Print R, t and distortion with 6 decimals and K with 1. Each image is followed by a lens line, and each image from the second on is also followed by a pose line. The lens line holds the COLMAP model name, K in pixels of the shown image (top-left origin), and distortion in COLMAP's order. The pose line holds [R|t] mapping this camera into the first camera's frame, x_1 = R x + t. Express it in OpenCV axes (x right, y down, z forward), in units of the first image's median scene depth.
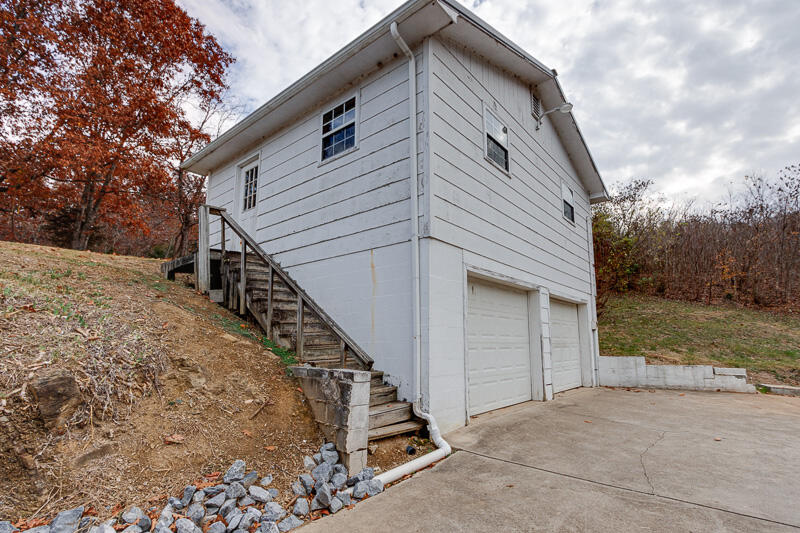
lens RADIAL K [[383.0, 0, 398.5], [0, 383.0, 272.1], [0, 0, 1]] dist [0.009848, -0.002721]
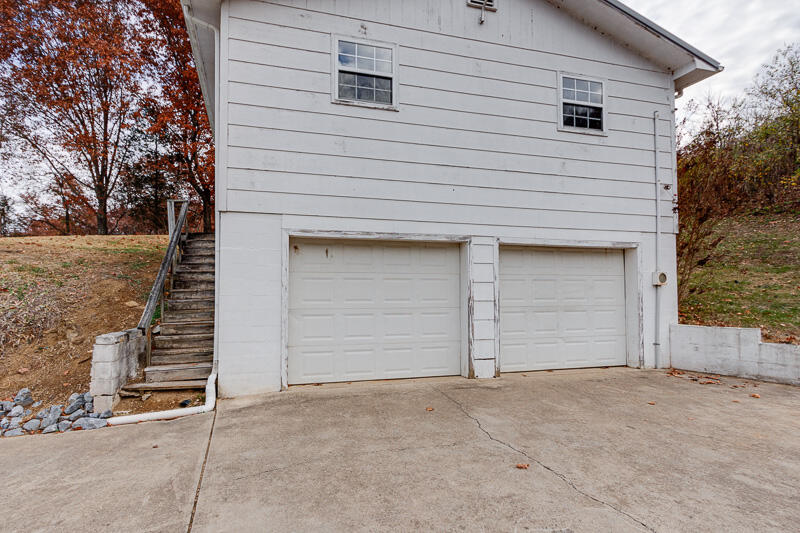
lens RADIAL K [[383.0, 0, 398.2], [0, 383.0, 265.9], [0, 0, 1]] dist [0.009848, -0.002721]
pose [[0.814158, -0.042392, -0.579094, 0.938391], [0.109640, 0.990614, 0.081628, 0.021310], [0.570198, -0.129950, 0.811164, 0.360203]]
